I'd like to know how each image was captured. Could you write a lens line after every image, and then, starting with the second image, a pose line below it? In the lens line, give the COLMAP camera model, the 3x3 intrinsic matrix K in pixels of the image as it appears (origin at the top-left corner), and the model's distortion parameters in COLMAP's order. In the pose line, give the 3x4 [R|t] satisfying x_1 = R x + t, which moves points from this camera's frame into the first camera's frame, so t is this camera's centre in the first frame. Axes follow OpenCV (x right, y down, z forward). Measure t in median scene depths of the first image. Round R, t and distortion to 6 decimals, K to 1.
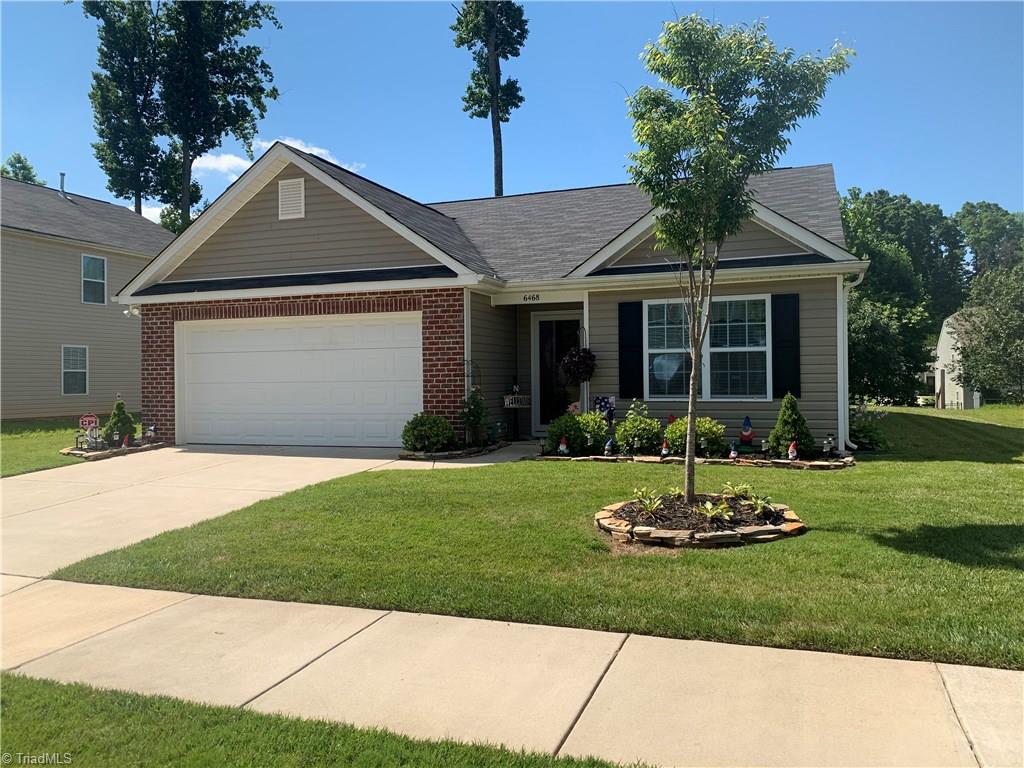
lens RADIAL K [[782.2, 0, 512.8], [0, 782.2, 383.8], [0, 0, 1]] dist [0.033040, -0.019380]
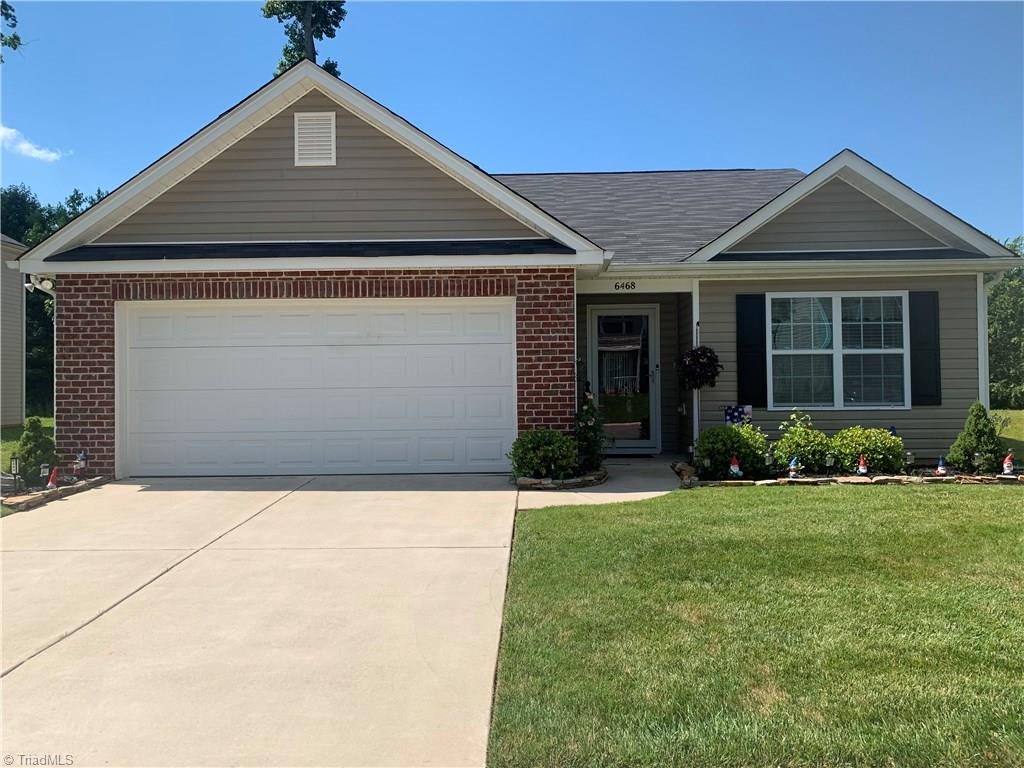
lens RADIAL K [[782.2, 0, 510.7], [0, 782.2, 381.0], [0, 0, 1]] dist [0.033040, -0.019380]
pose [[0.949009, 0.003059, 0.315234, -0.352187], [0.001707, 0.999888, -0.014840, 0.002310], [-0.315244, 0.014621, 0.948898, 0.257591]]
